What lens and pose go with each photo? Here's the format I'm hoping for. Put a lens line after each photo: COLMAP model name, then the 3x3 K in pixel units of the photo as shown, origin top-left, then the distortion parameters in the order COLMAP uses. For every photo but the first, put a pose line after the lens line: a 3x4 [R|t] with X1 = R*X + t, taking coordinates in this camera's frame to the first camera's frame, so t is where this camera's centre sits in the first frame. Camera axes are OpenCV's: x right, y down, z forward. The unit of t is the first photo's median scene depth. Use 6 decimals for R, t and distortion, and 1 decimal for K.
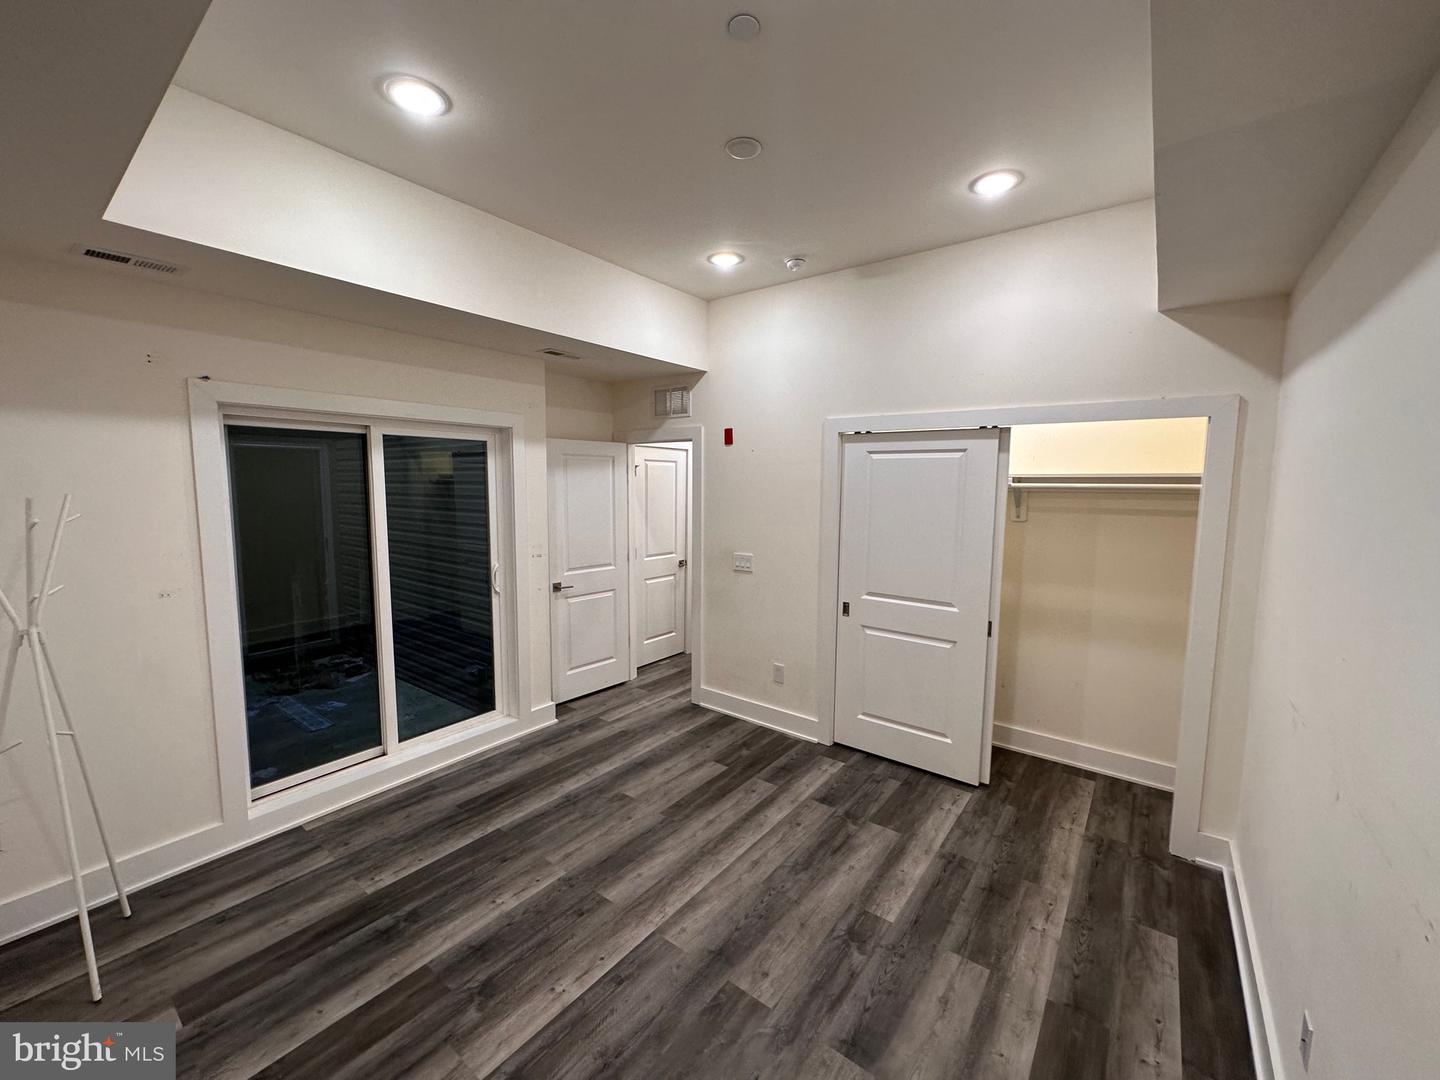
lens RADIAL K [[575.3, 0, 720.0], [0, 575.3, 540.0], [0, 0, 1]] dist [0.001179, 0.000155]
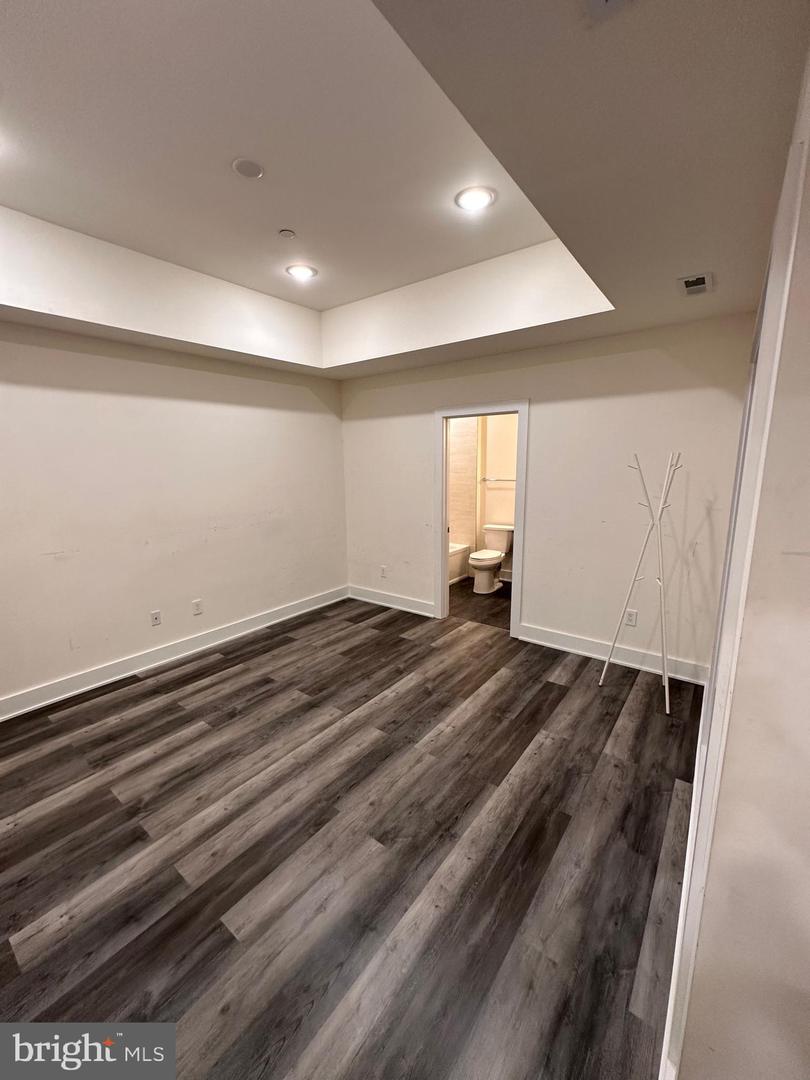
lens RADIAL K [[431.4, 0, 405.0], [0, 431.4, 540.0], [0, 0, 1]] dist [0.001179, 0.000155]
pose [[-0.999979, 0.005928, 0.002642, -0.257342], [0.006433, 0.959111, 0.282955, -0.159271], [-0.000857, 0.282966, -0.959129, 1.854339]]
